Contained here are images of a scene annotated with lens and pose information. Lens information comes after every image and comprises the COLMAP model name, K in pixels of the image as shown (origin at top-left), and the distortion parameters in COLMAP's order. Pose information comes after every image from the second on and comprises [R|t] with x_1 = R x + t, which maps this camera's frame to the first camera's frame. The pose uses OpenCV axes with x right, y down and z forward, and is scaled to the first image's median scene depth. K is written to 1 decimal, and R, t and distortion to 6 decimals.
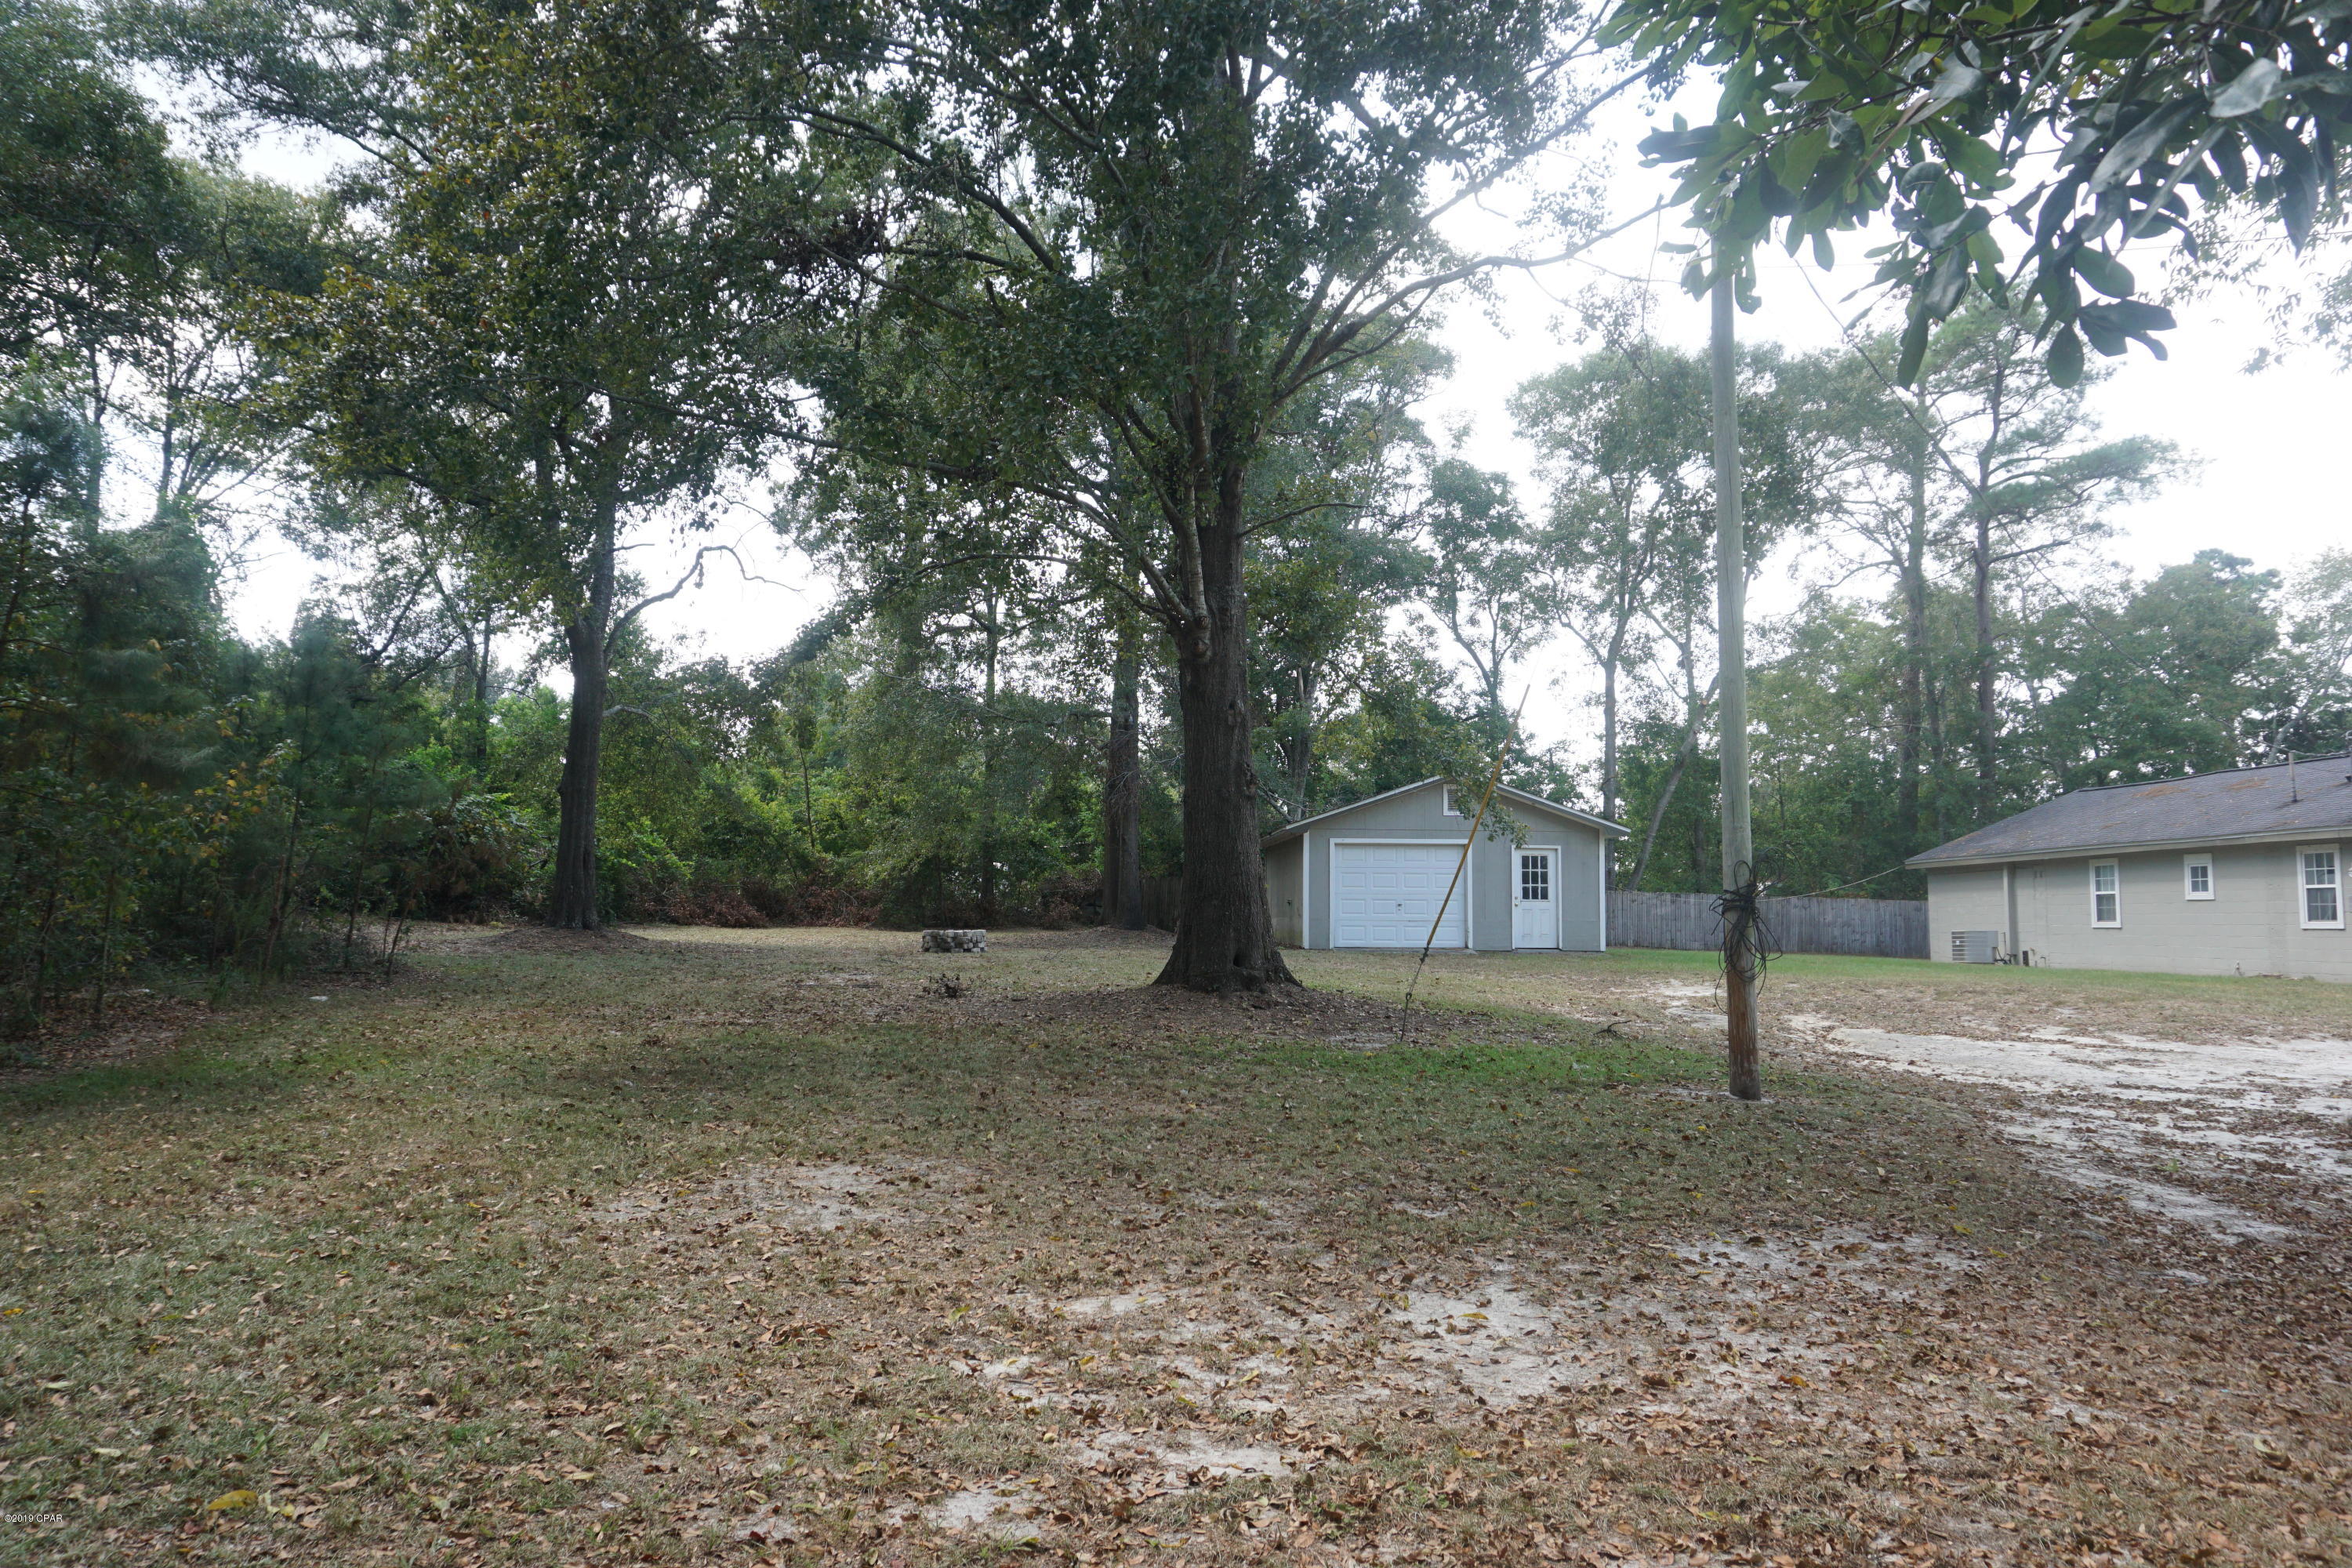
lens RADIAL K [[1561.6, 0, 1170.5], [0, 1561.6, 756.6], [0, 0, 1]] dist [-0.060248, -0.000956]
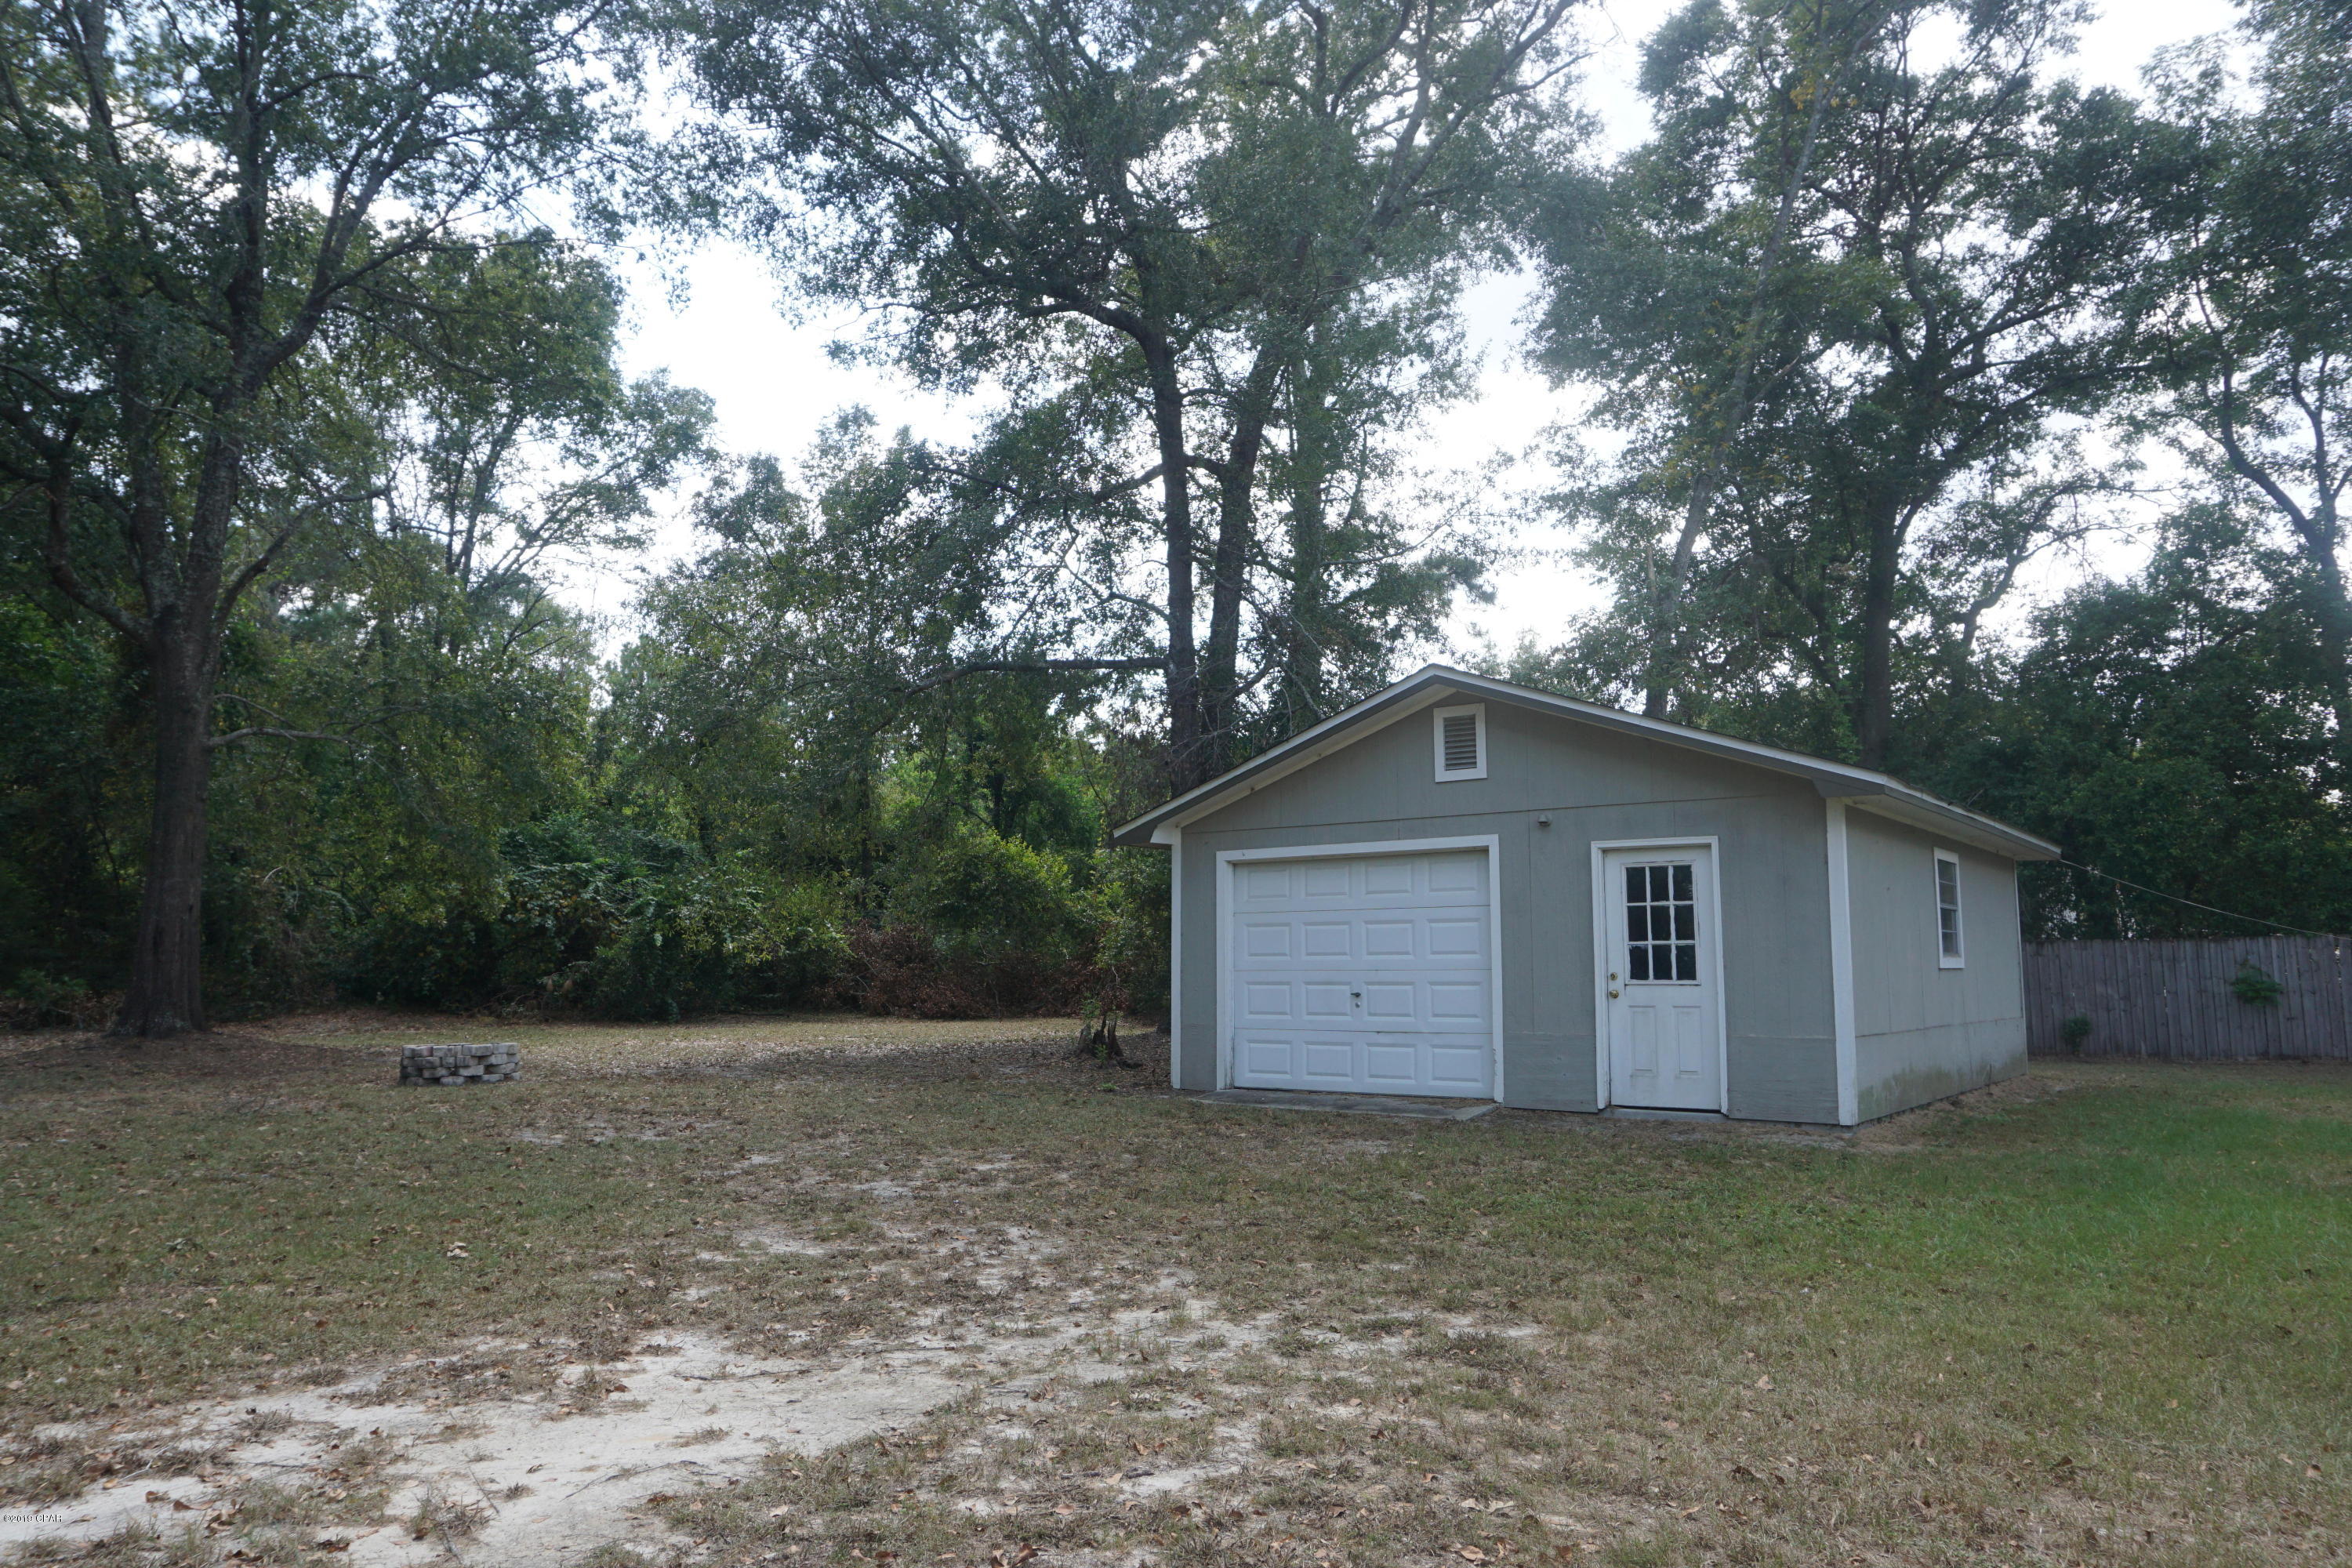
lens RADIAL K [[1600.6, 0, 1178.0], [0, 1600.6, 766.9], [0, 0, 1]] dist [-0.032905, 0.048035]
pose [[0.789098, -0.088927, -0.607796, 0.288286], [0.069464, 0.996037, -0.055546, 0.039836], [0.610327, 0.001611, 0.792148, 0.461846]]
